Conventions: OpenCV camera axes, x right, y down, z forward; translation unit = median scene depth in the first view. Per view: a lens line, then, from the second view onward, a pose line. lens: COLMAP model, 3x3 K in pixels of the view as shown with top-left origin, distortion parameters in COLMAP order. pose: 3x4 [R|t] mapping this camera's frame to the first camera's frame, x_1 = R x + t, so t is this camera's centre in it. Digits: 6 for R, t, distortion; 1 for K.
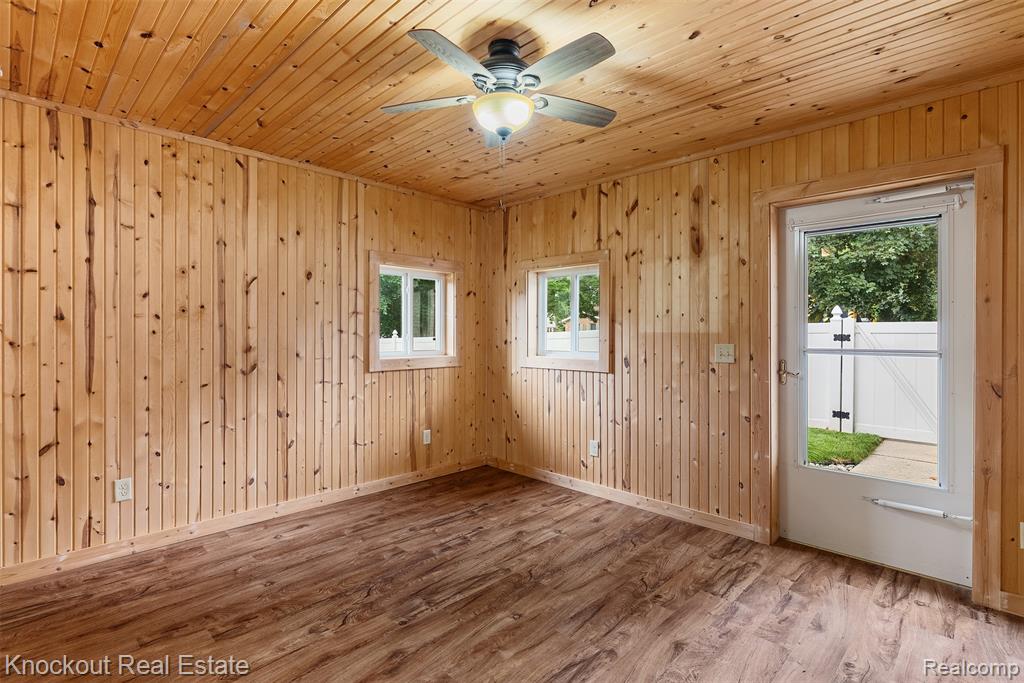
lens RADIAL K [[491.5, 0, 511.2], [0, 491.5, 336.9], [0, 0, 1]] dist [-0.002432, 0.004597]
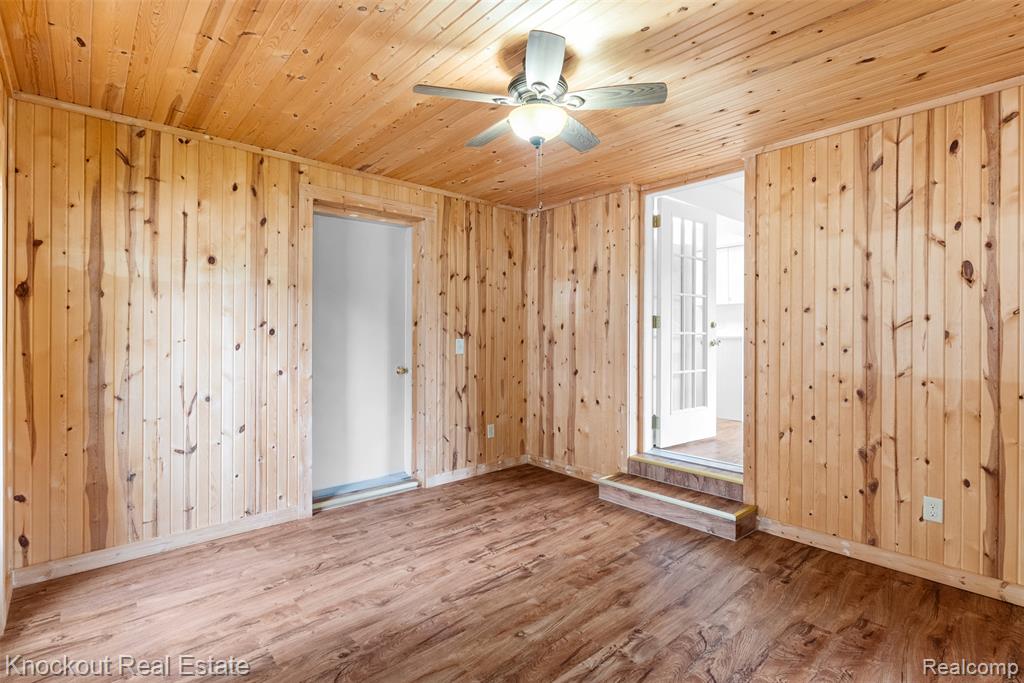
lens RADIAL K [[491.5, 0, 513.1], [0, 491.5, 336.2], [0, 0, 1]] dist [-0.002432, 0.004597]
pose [[-0.997032, -0.005513, 0.076788, -0.044419], [-0.005105, 0.999972, 0.005518, -0.006295], [-0.076816, 0.005110, -0.997032, 1.959302]]
